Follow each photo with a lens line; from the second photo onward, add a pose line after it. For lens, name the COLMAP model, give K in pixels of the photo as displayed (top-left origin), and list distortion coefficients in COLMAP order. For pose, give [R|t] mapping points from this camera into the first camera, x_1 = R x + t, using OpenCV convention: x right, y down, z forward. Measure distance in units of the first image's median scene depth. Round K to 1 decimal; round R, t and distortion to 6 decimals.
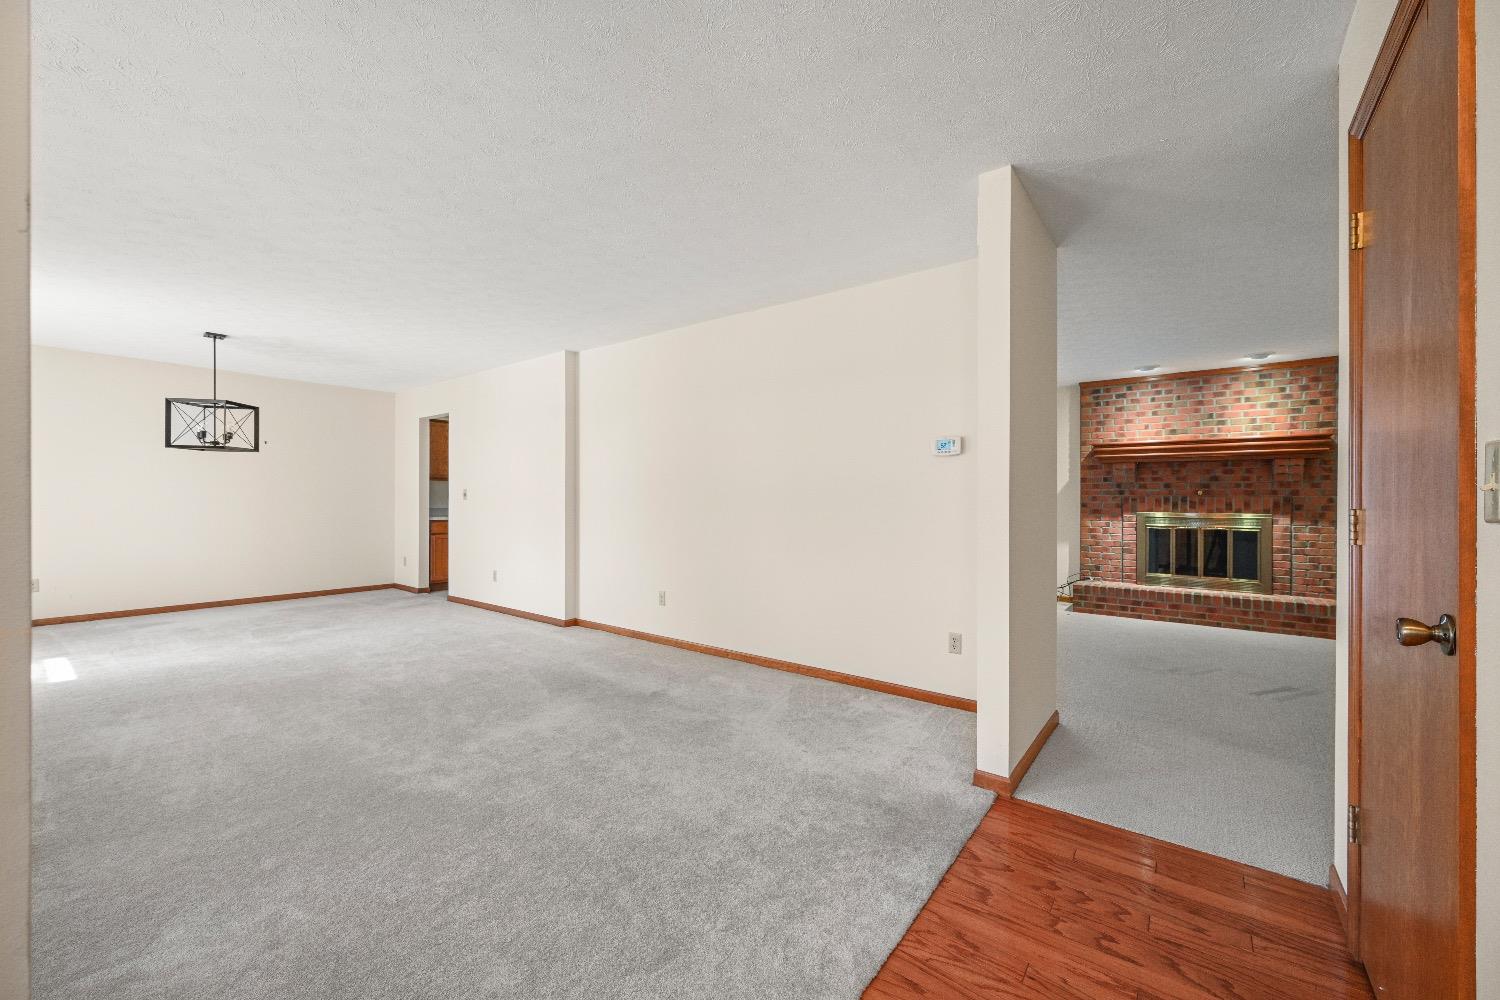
lens RADIAL K [[598.8, 0, 750.2], [0, 598.8, 499.4], [0, 0, 1]] dist [0.002946, -0.000283]
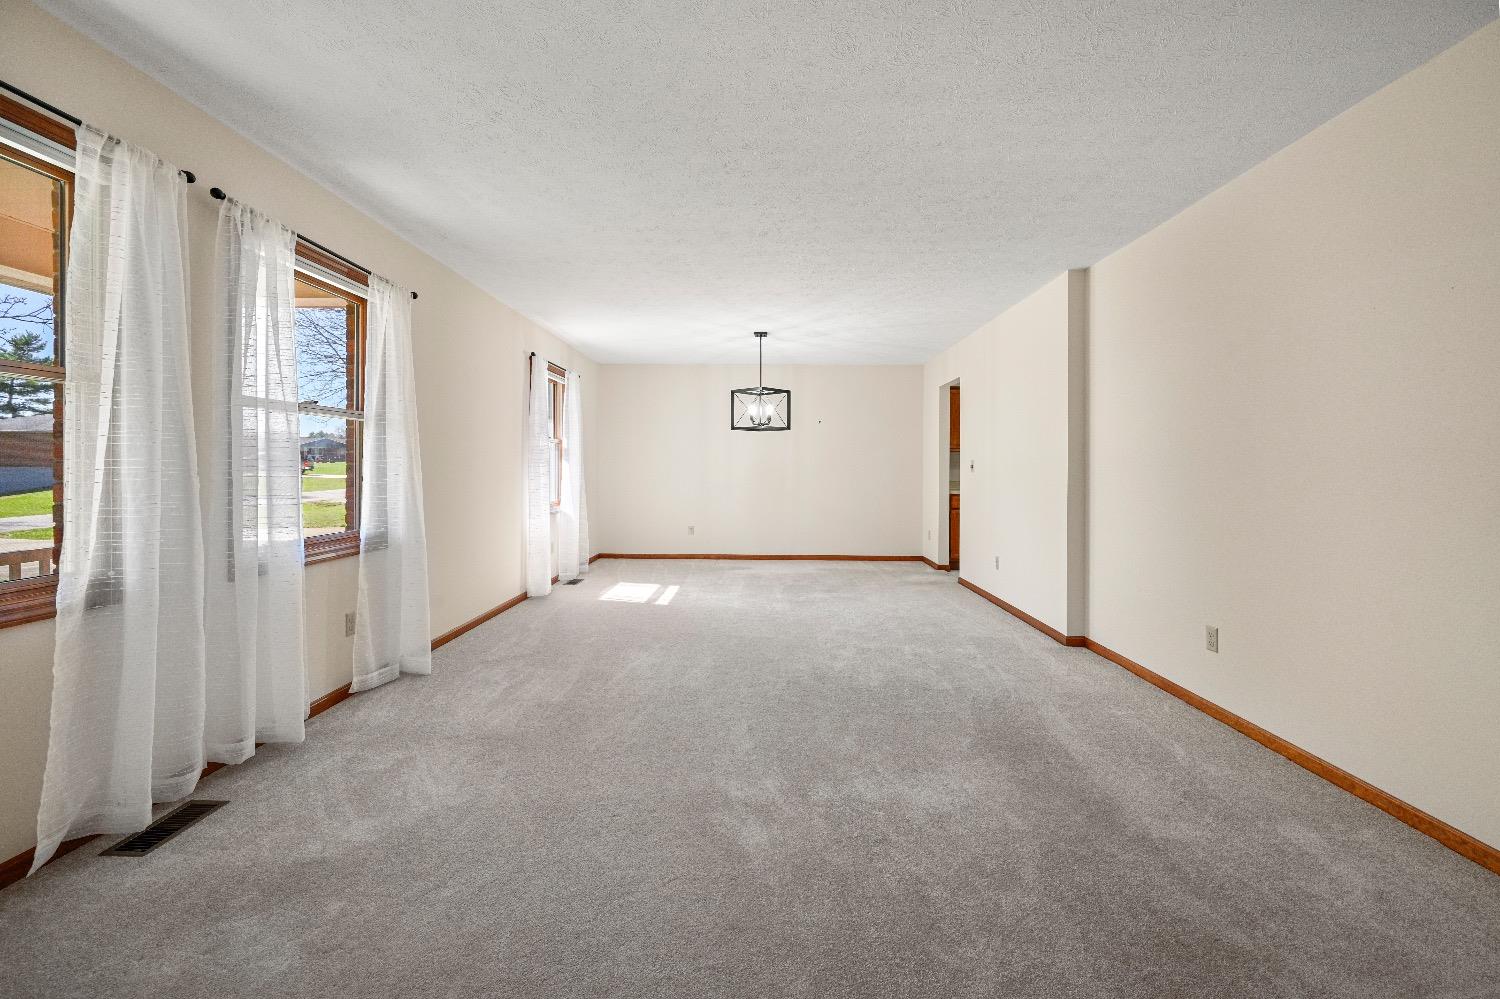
lens RADIAL K [[598.8, 0, 759.6], [0, 598.8, 468.3], [0, 0, 1]] dist [0.002946, -0.000283]
pose [[0.595097, -0.002291, -0.803650, 0.064055], [-0.002708, 0.999985, -0.004856, 0.000116], [0.803649, 0.005066, 0.595082, 0.282884]]
